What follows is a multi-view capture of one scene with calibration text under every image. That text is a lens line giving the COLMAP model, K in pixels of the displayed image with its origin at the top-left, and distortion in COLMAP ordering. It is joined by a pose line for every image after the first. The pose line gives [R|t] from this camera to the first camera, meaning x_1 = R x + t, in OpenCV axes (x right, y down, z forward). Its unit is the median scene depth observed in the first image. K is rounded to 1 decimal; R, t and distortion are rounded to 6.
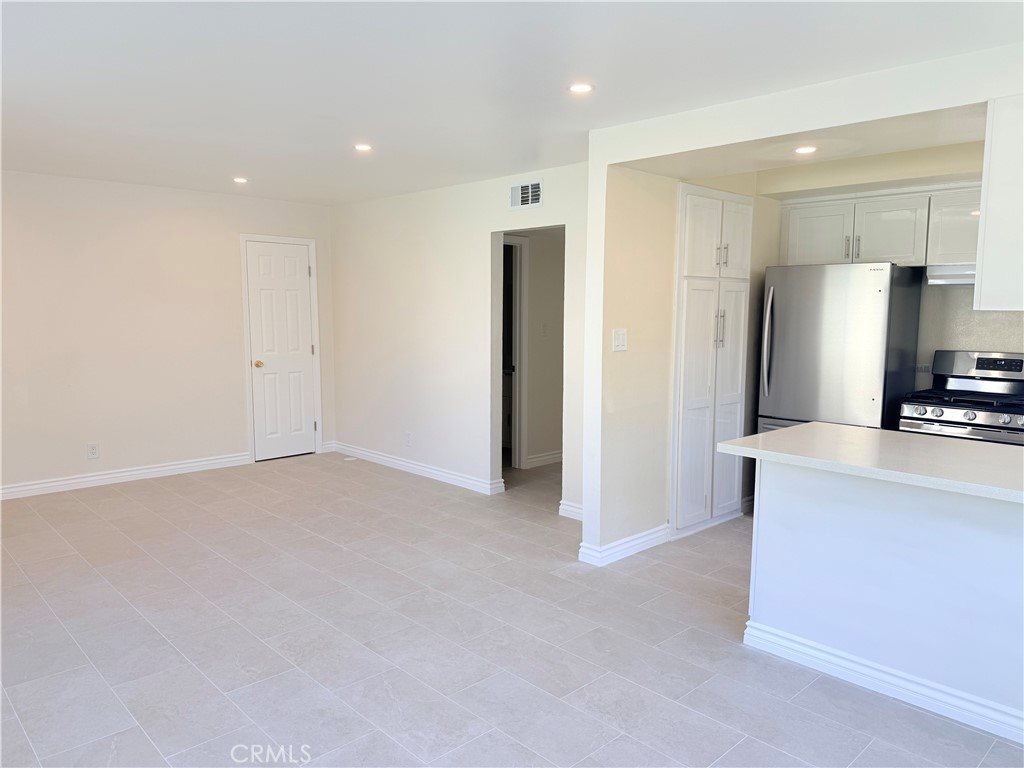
lens RADIAL K [[723.0, 0, 511.8], [0, 723.0, 384.4], [0, 0, 1]] dist [0.095186, -0.158742]
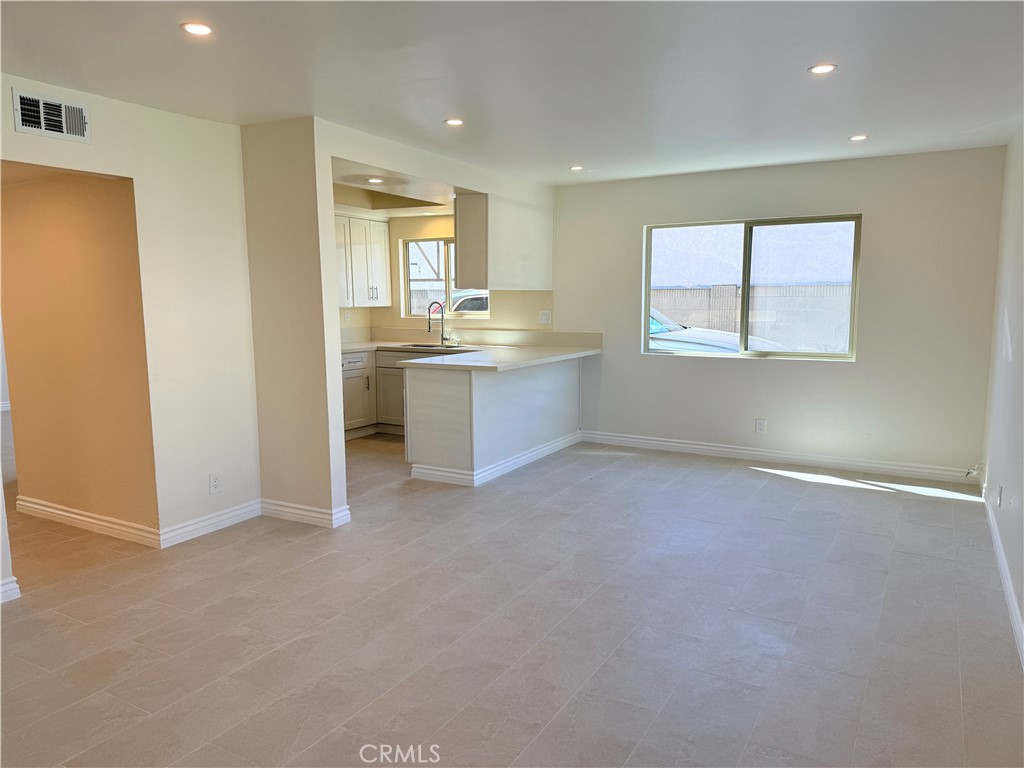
lens RADIAL K [[720.7, 0, 513.9], [0, 720.7, 388.2], [0, 0, 1]] dist [0.143948, -0.165148]
pose [[-0.290250, -0.131090, 0.947930, -0.832488], [0.100538, 0.980913, 0.166436, -0.093430], [-0.951655, 0.143611, -0.271530, 0.870430]]
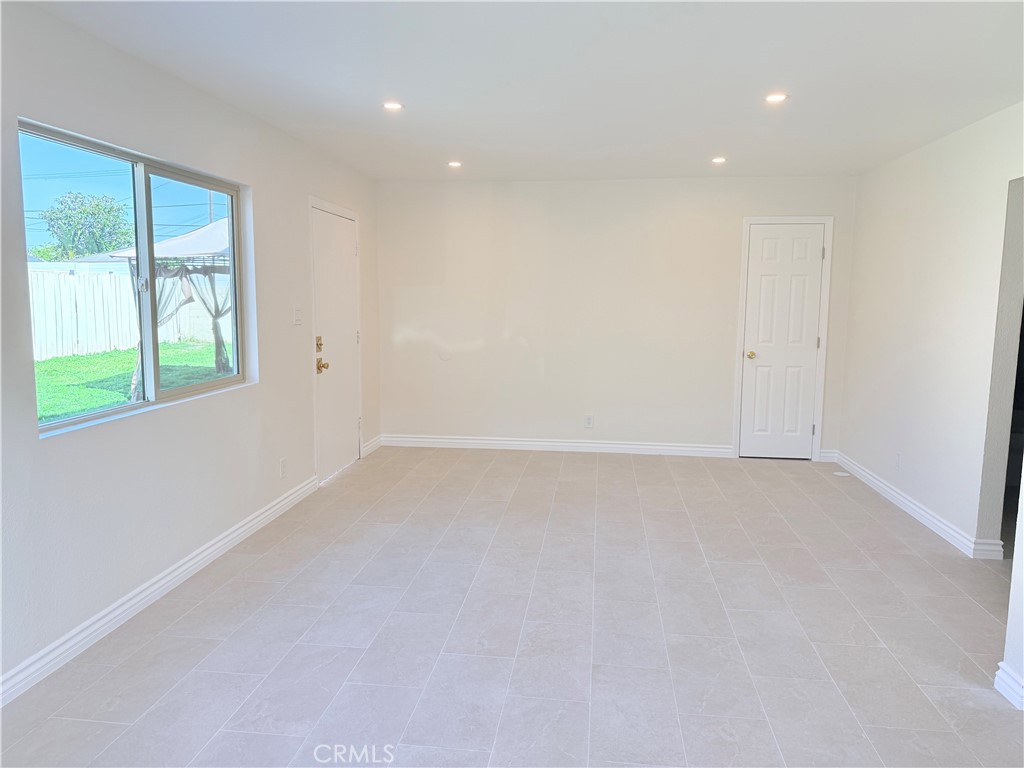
lens RADIAL K [[720.7, 0, 513.9], [0, 720.7, 388.2], [0, 0, 1]] dist [0.143948, -0.165148]
pose [[0.643147, 0.099960, -0.759190, 0.250491], [-0.088495, 0.994503, 0.055975, -0.015572], [0.760612, 0.031185, 0.648457, 0.215924]]
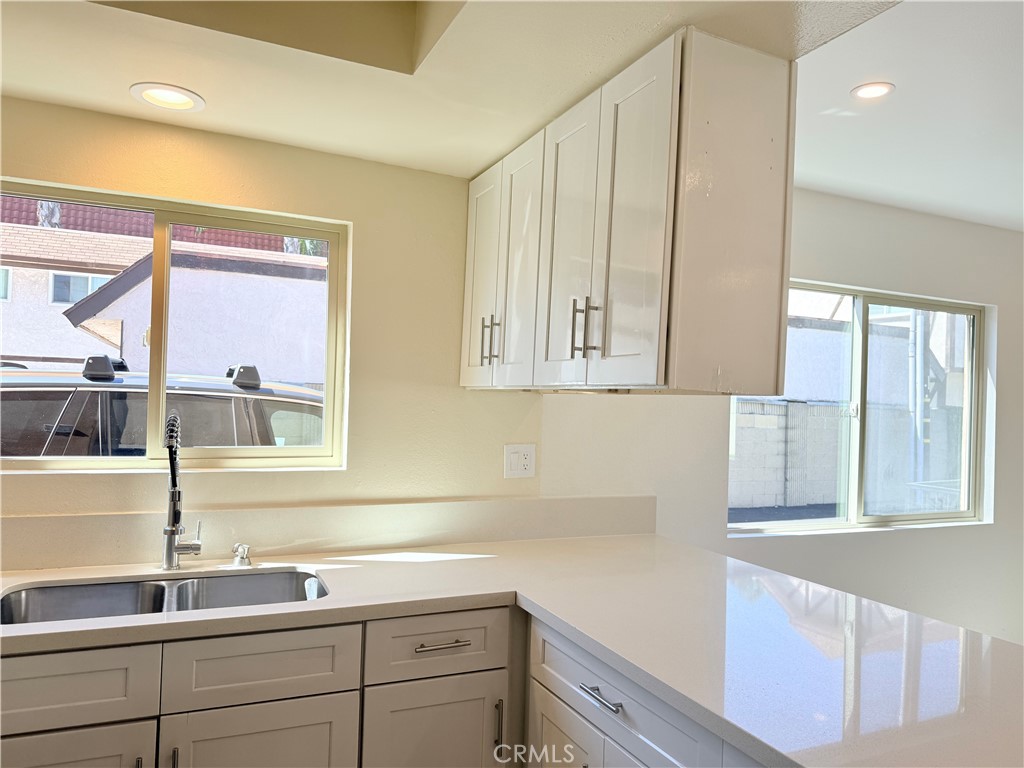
lens RADIAL K [[723.0, 0, 511.8], [0, 723.0, 384.4], [0, 0, 1]] dist [0.095186, -0.158742]
pose [[-0.941366, -0.034023, 0.335667, 0.349690], [-0.007821, 0.996836, 0.079106, -0.088759], [-0.337296, 0.071842, -0.938653, 0.915541]]
